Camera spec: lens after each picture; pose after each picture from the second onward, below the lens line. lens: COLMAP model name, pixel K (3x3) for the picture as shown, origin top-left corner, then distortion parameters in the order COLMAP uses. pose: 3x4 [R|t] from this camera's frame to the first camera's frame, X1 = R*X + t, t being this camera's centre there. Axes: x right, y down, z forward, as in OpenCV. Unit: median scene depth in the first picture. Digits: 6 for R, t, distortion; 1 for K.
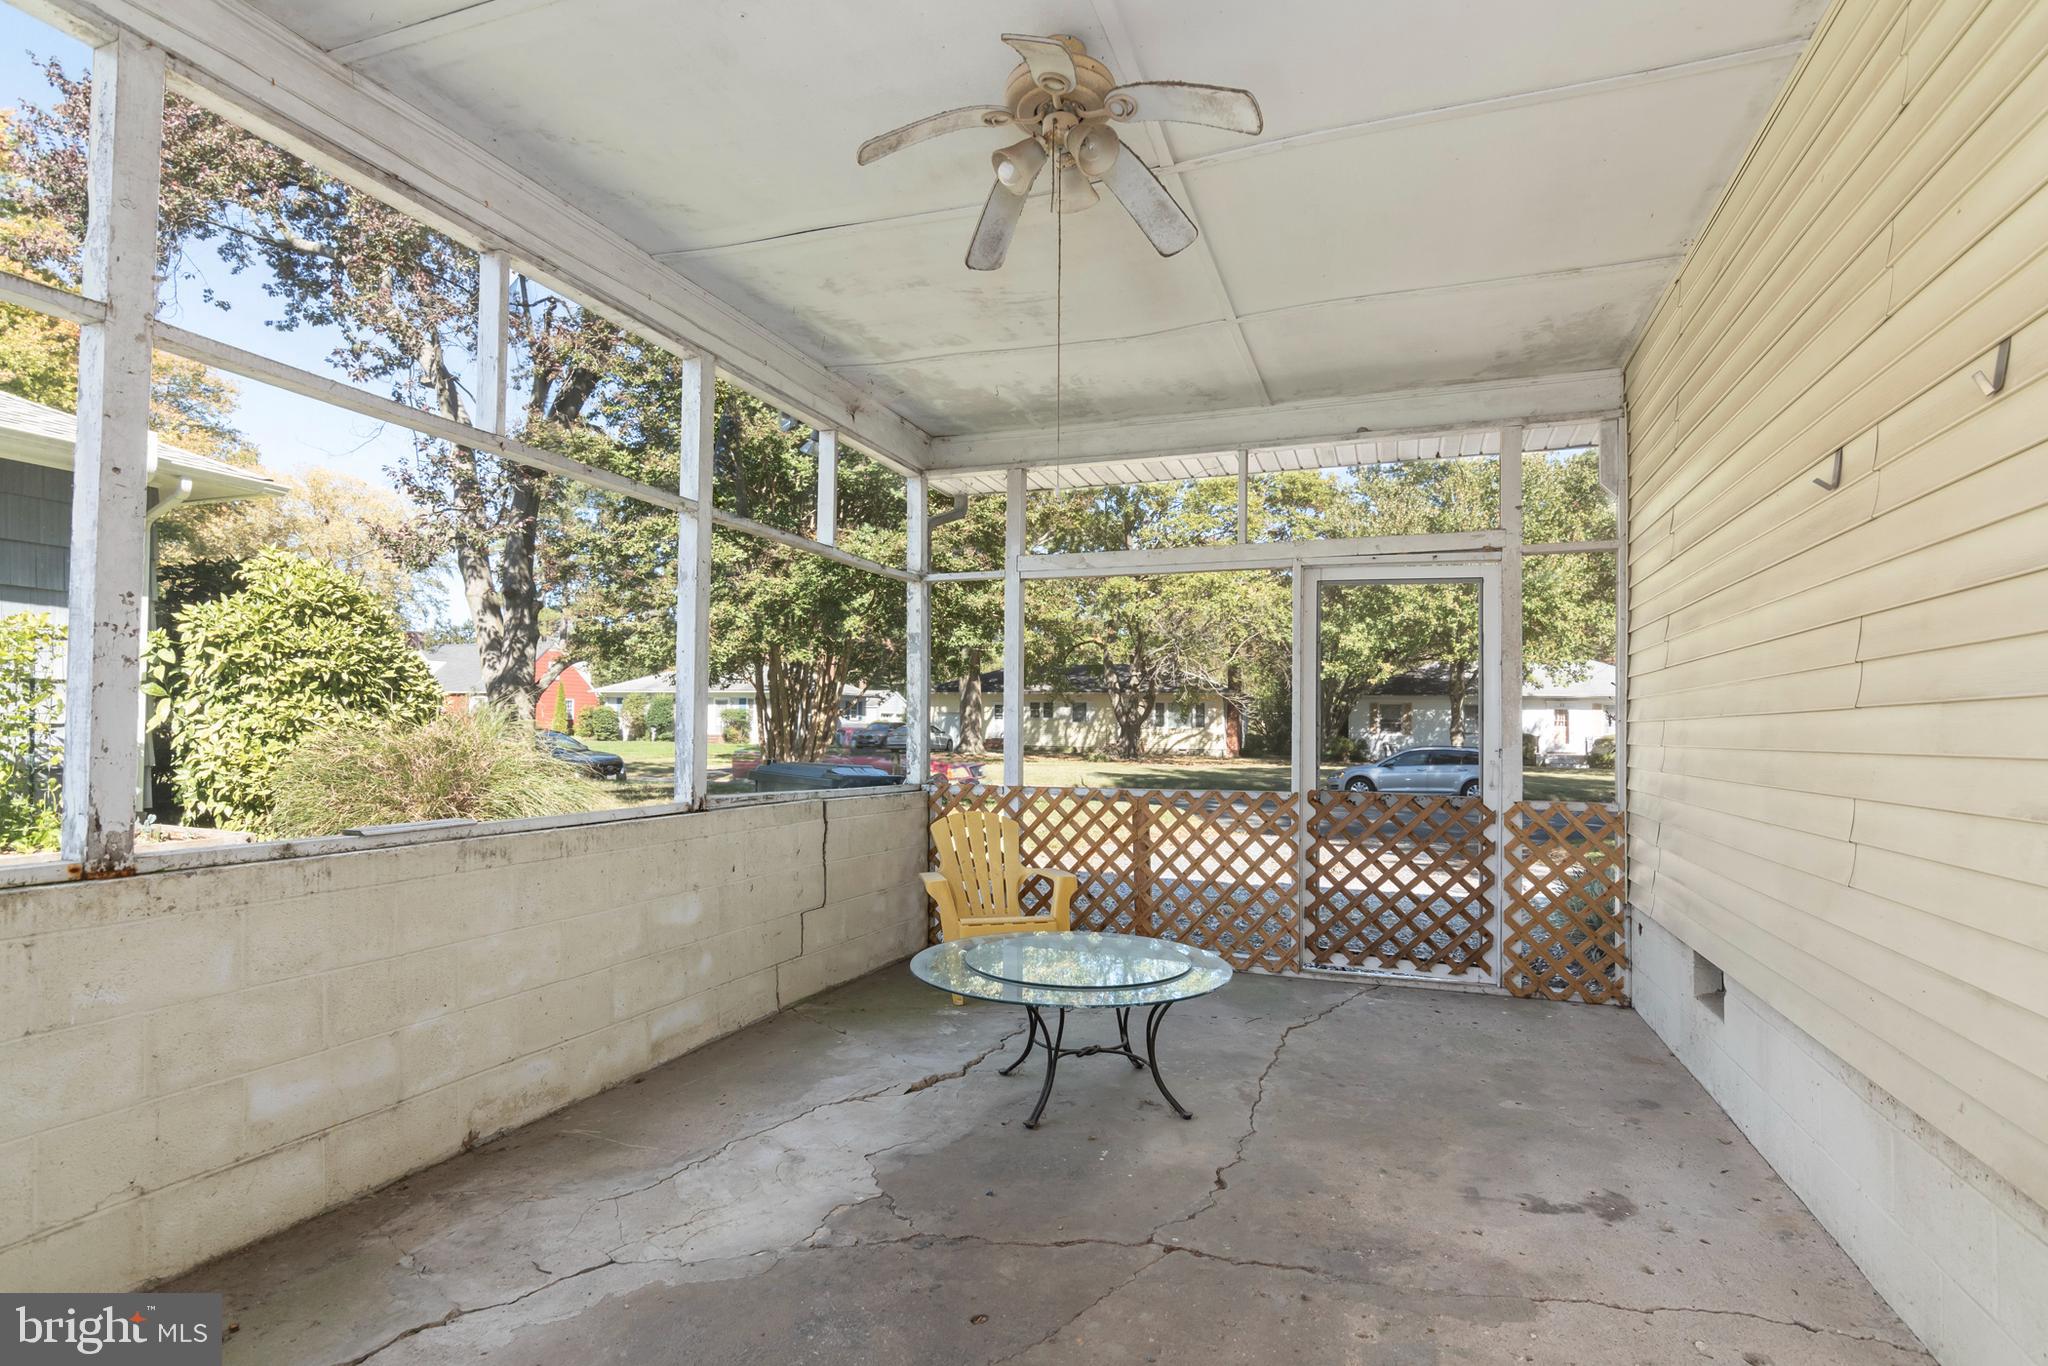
lens RADIAL K [[1030.4, 0, 1001.8], [0, 1030.4, 721.9], [0, 0, 1]] dist [-0.005317, -0.000641]
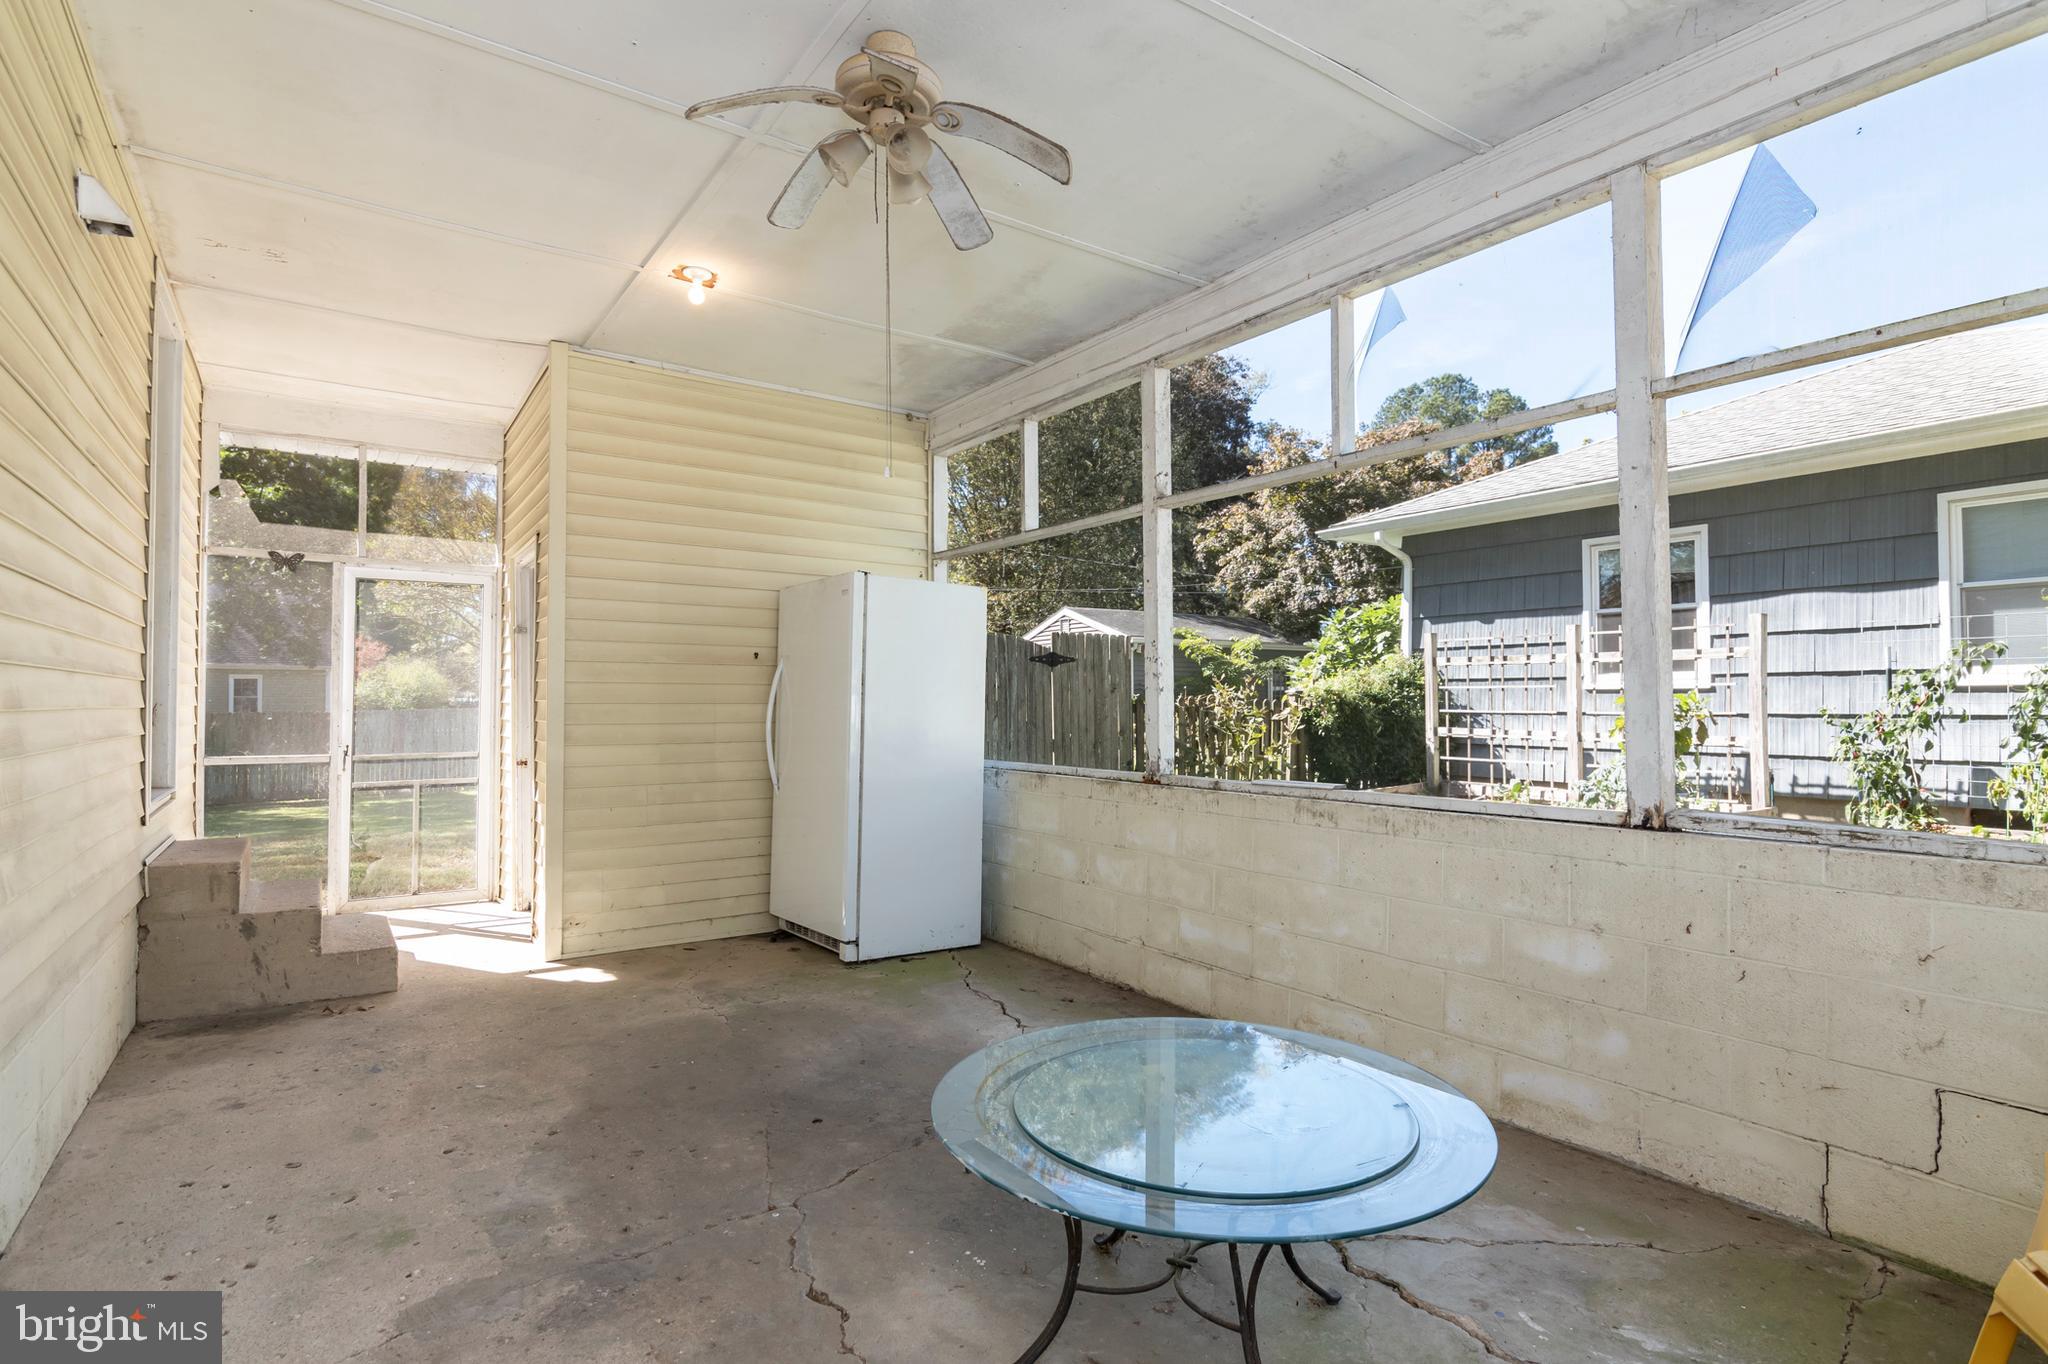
lens RADIAL K [[1030.4, 0, 1019.9], [0, 1030.4, 682.1], [0, 0, 1]] dist [-0.005317, -0.000641]
pose [[-0.562772, -0.033227, -0.825944, 0.729777], [-0.003510, 0.999279, -0.037809, 0.022722], [0.826605, -0.018378, -0.562483, 1.474565]]
